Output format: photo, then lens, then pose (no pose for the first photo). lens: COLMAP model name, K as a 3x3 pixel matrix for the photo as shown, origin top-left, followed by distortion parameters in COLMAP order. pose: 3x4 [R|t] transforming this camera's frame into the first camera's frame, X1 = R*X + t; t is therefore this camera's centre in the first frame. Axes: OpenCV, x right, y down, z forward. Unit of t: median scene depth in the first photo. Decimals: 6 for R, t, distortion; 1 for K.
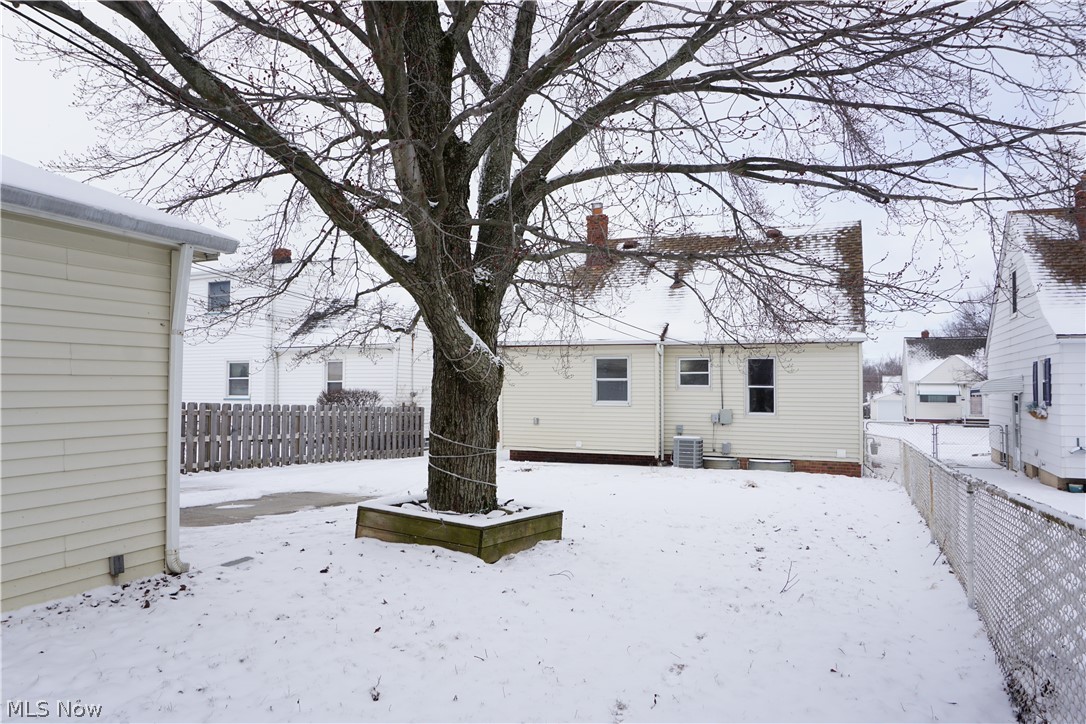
lens RADIAL K [[728.9, 0, 543.9], [0, 728.9, 362.0], [0, 0, 1]] dist [-0.038375, -0.000403]
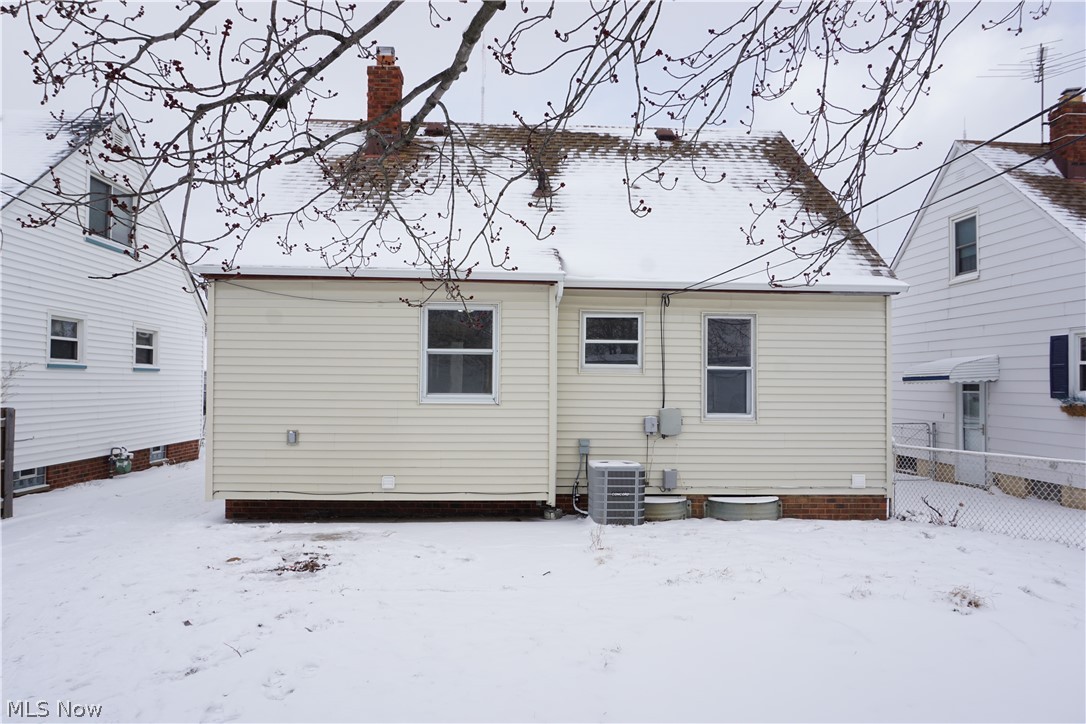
lens RADIAL K [[728.9, 0, 544.0], [0, 728.9, 364.4], [0, 0, 1]] dist [-0.038375, -0.000403]
pose [[0.902814, 0.012926, 0.429836, -0.070141], [-0.019108, 0.999767, 0.010070, 0.027775], [-0.429606, -0.017305, 0.902851, 0.538512]]
